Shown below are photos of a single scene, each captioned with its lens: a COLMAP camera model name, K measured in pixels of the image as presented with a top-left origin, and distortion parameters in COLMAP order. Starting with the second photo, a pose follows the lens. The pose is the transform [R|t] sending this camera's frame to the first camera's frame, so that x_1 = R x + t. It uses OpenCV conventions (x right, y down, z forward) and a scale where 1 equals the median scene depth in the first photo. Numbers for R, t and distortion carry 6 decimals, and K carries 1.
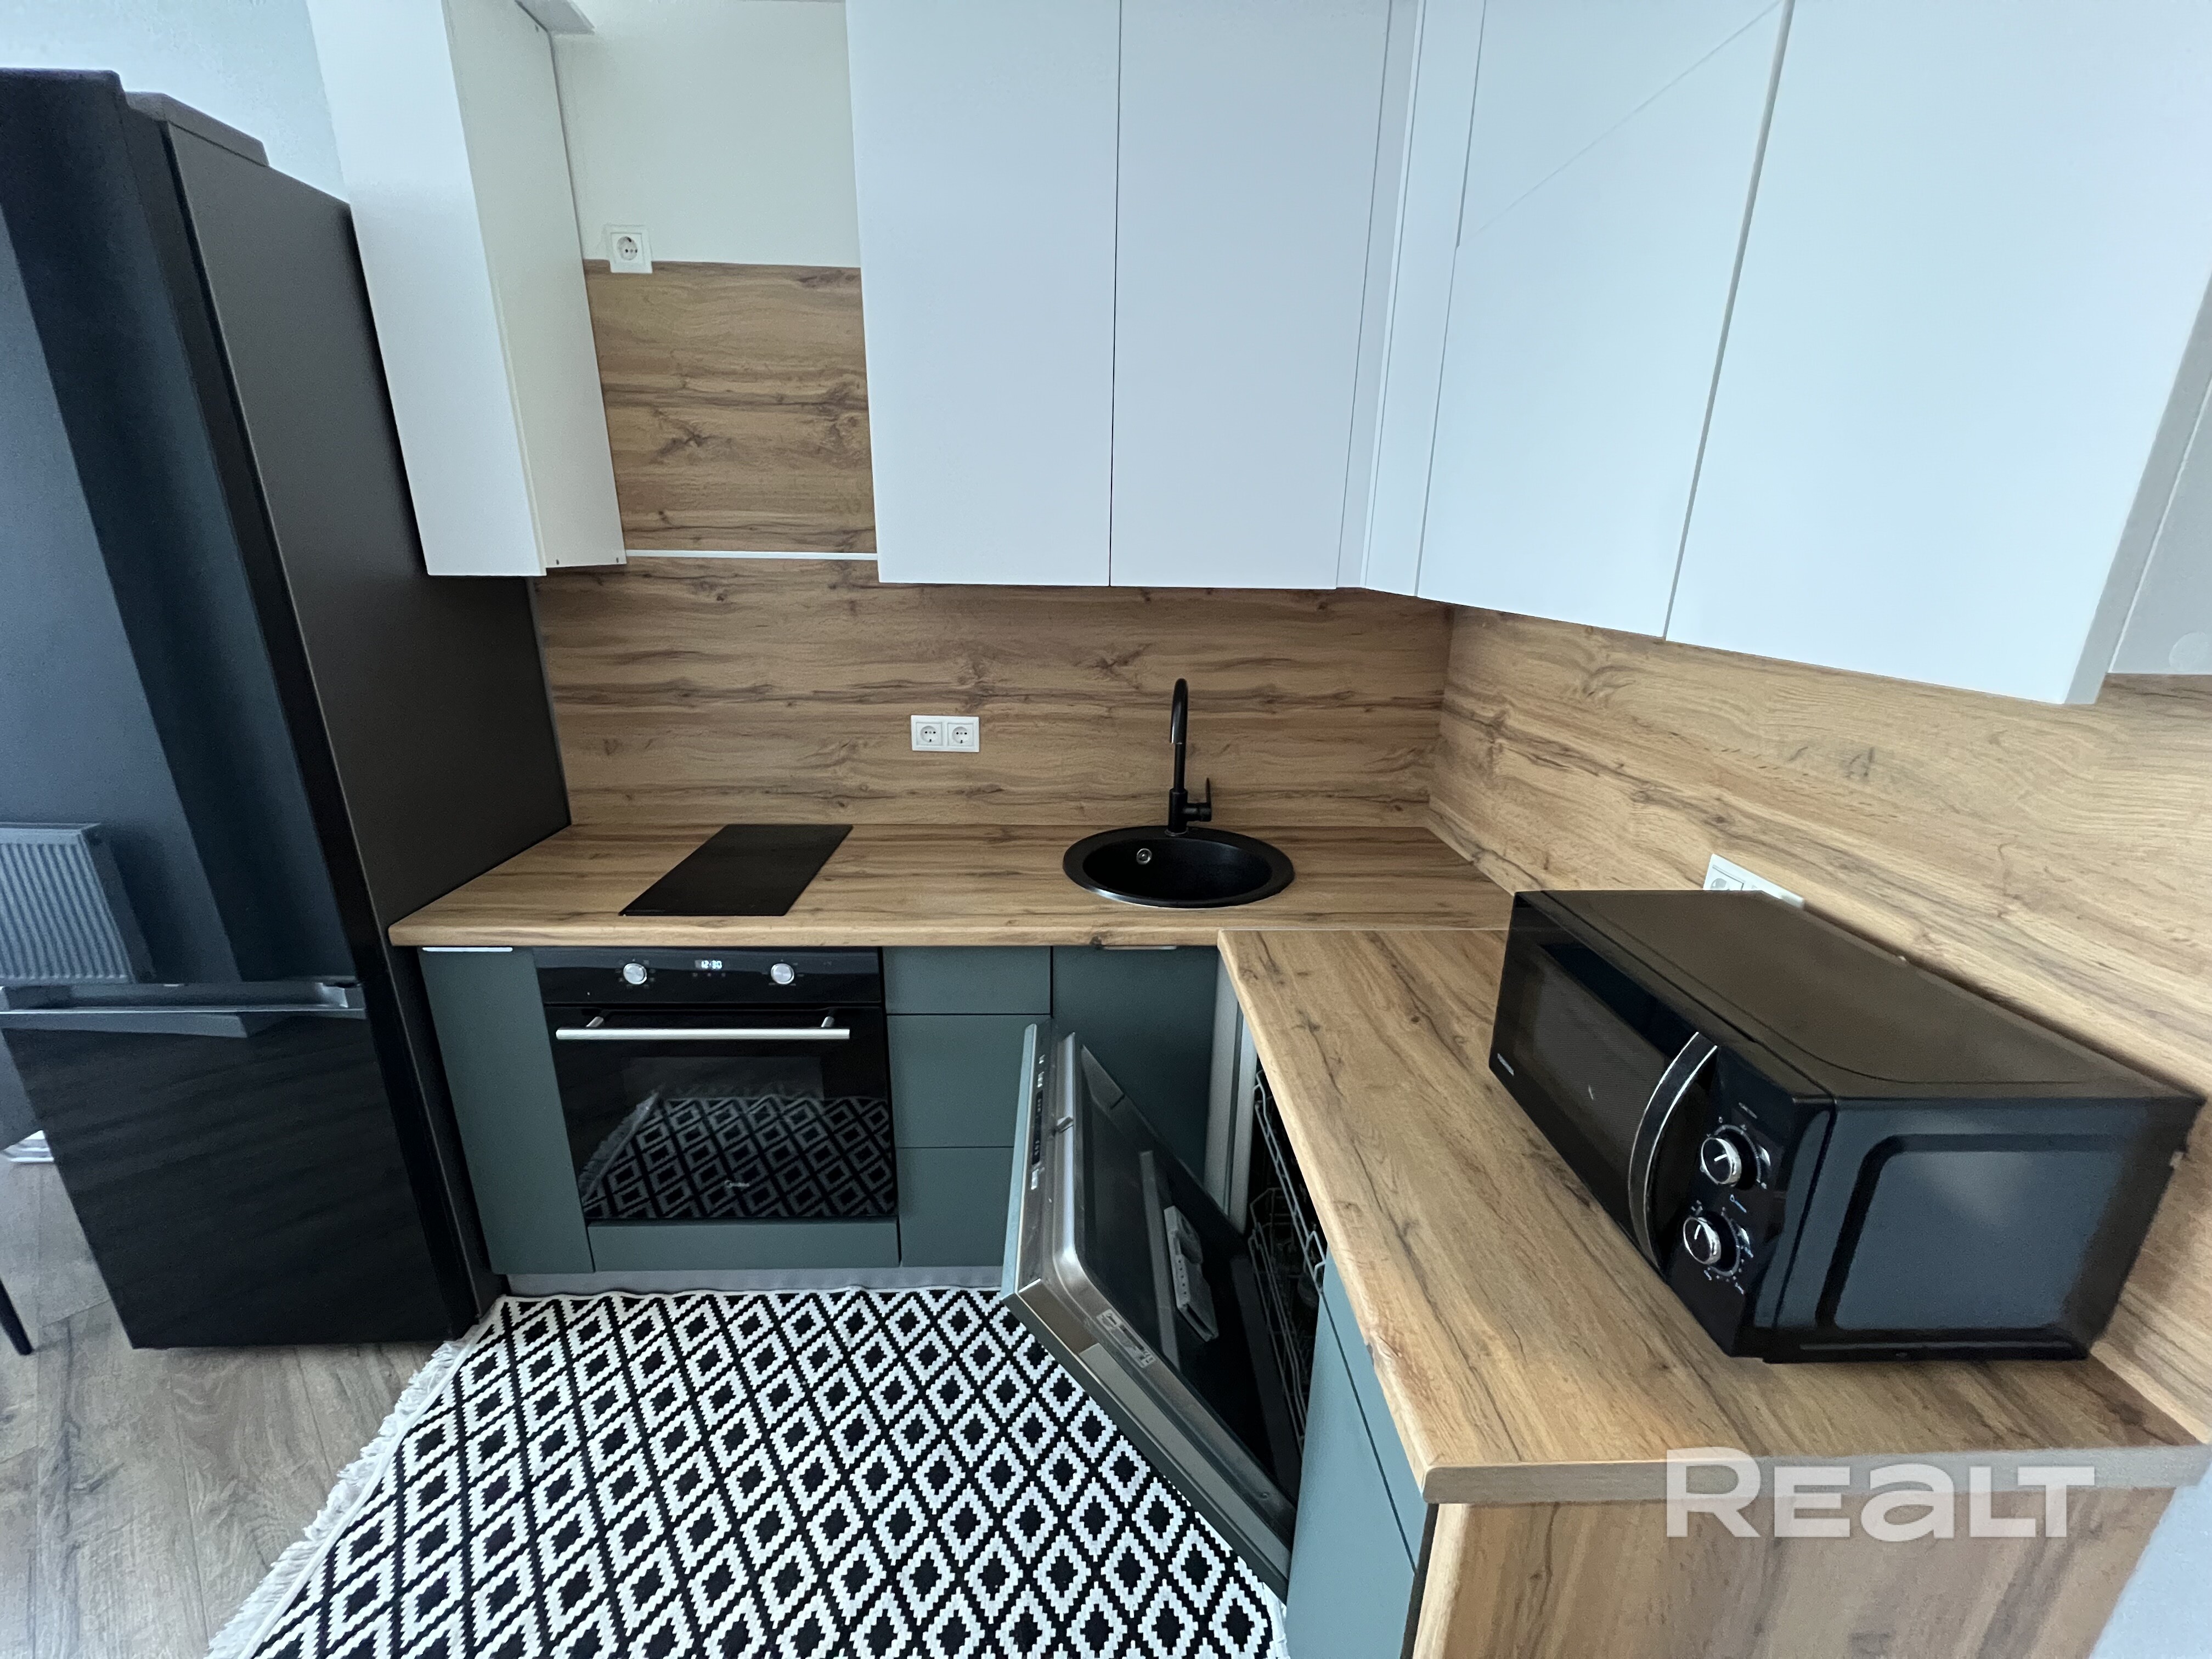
lens RADIAL K [[887.6, 0, 1102.0], [0, 887.6, 826.0], [0, 0, 1]] dist [-0.001337, 0.001263]
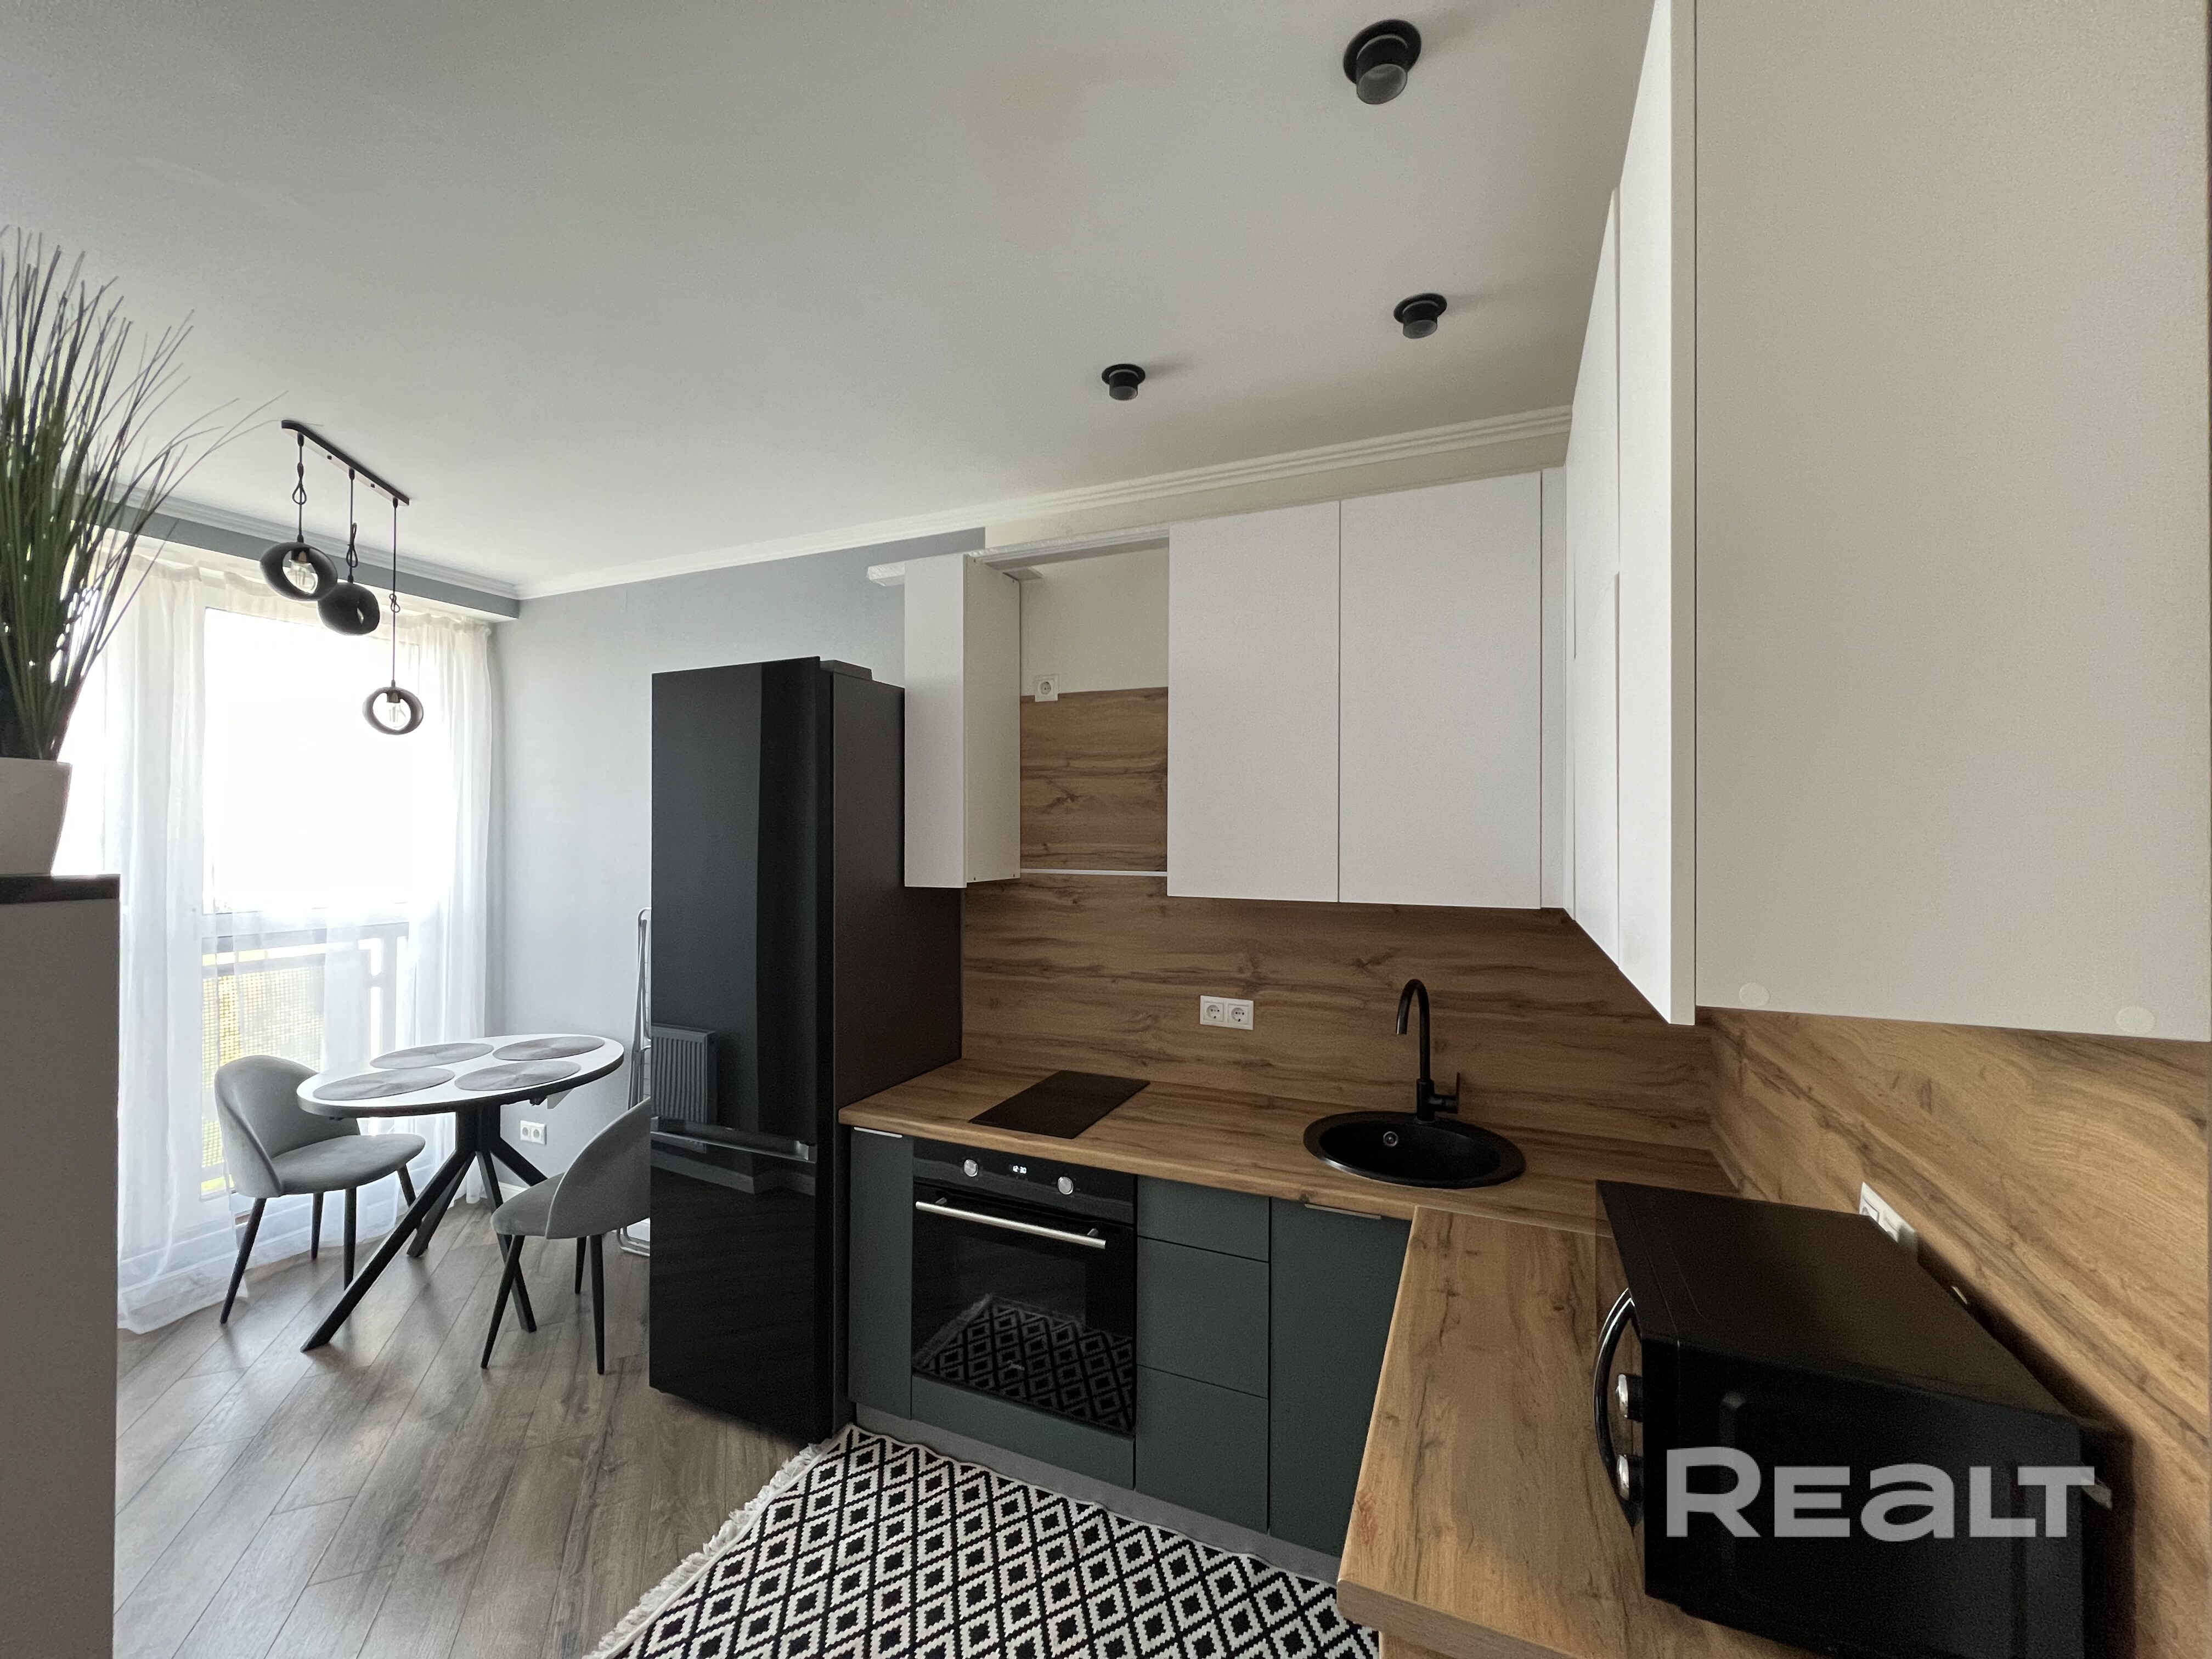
lens RADIAL K [[885.9, 0, 1105.2], [0, 885.9, 832.8], [0, 0, 1]] dist [0.006310, -0.000408]
pose [[0.902700, -0.011941, -0.430104, 0.235739], [-0.121351, 0.951969, -0.281119, 0.028455], [0.412802, 0.305960, 0.857894, -0.231988]]
